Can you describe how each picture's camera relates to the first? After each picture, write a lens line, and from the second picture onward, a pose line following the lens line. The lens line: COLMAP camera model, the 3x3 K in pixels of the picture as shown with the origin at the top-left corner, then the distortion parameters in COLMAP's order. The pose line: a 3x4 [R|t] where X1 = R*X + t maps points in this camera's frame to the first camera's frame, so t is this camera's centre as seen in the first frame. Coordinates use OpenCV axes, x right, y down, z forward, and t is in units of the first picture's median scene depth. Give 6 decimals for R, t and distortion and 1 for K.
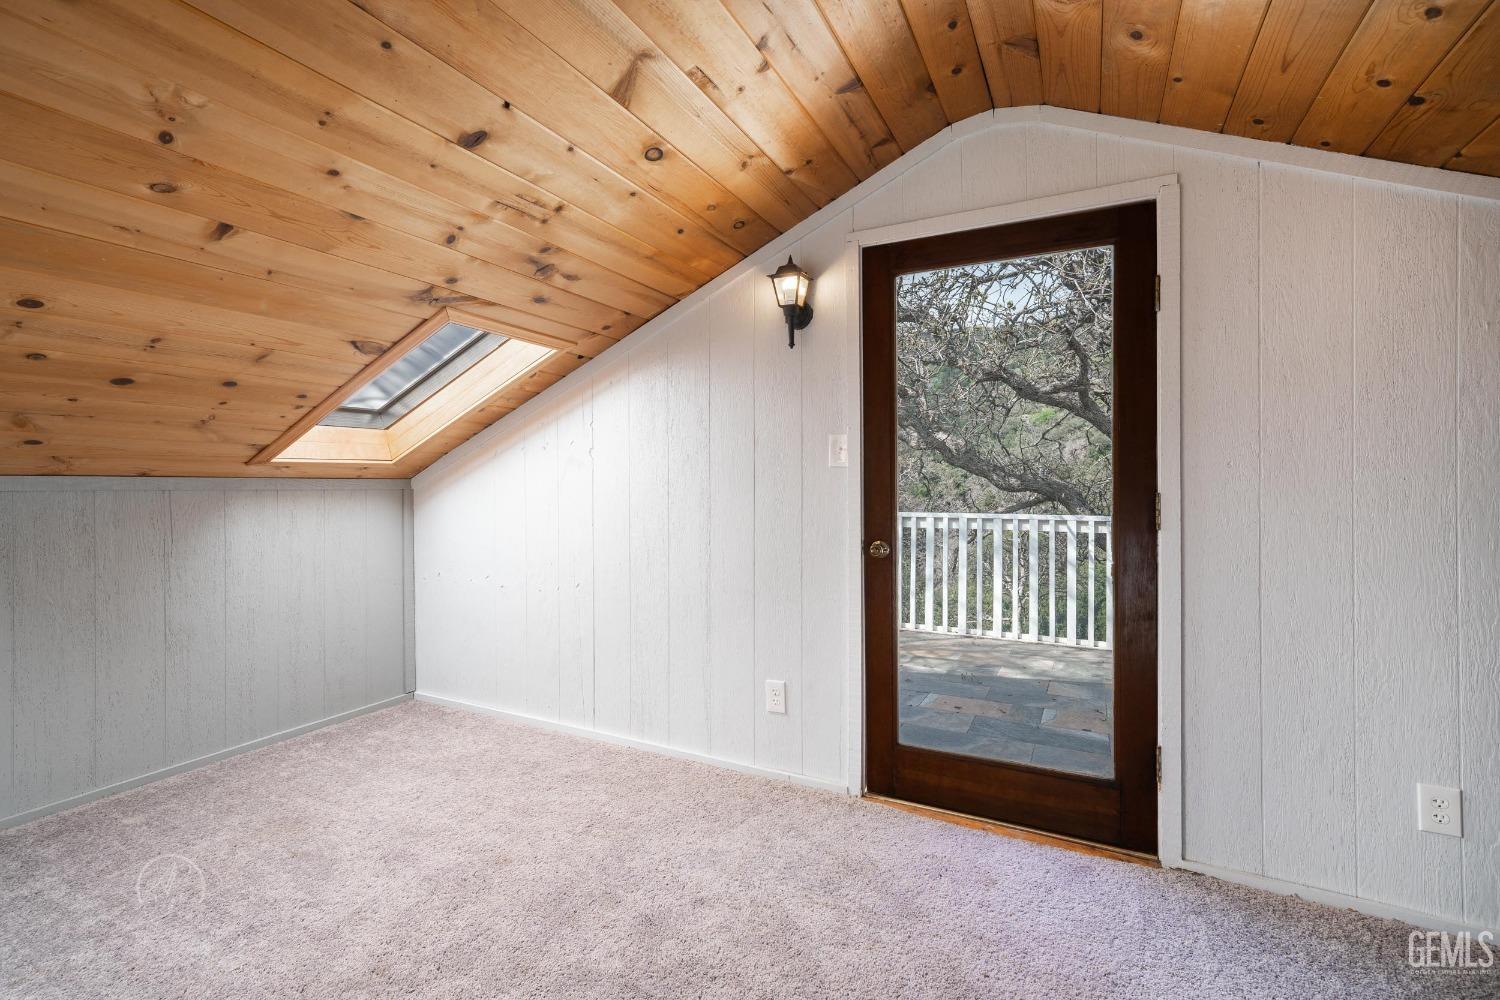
lens RADIAL K [[662.0, 0, 749.2], [0, 662.0, 471.0], [0, 0, 1]] dist [0.009047, 0.000753]
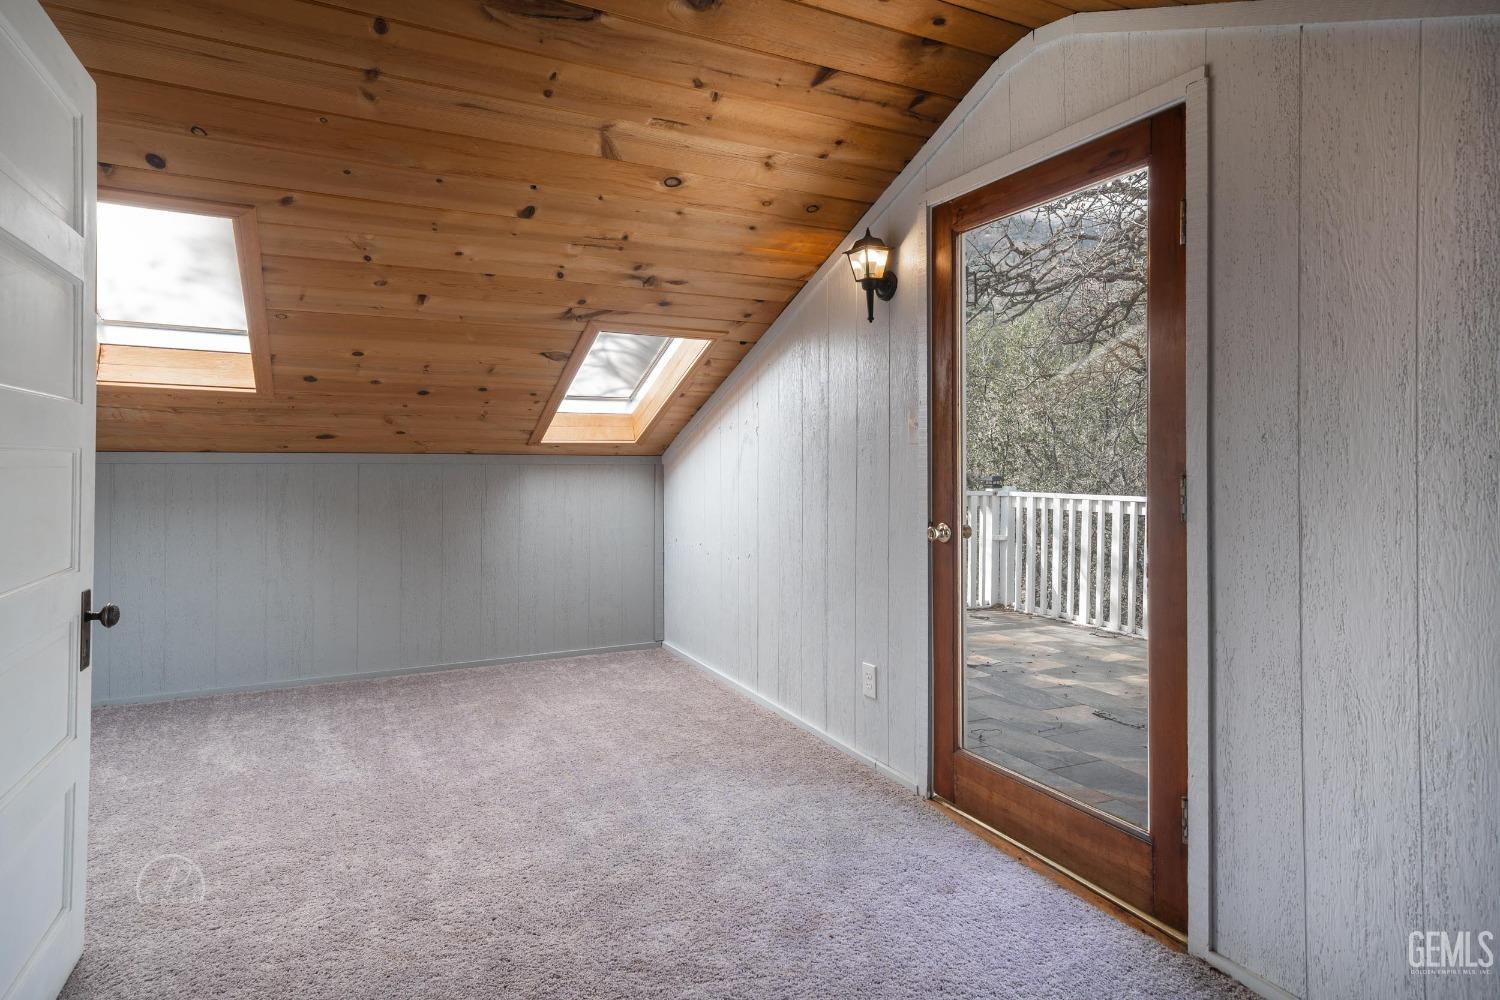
lens RADIAL K [[806.4, 0, 752.8], [0, 806.4, 436.9], [0, 0, 1]] dist [0.033647, -0.000111]
pose [[0.813803, -0.013048, -0.580994, 0.636428], [0.005918, 0.999882, -0.014166, -0.000564], [0.581110, 0.008090, 0.813785, -0.071530]]
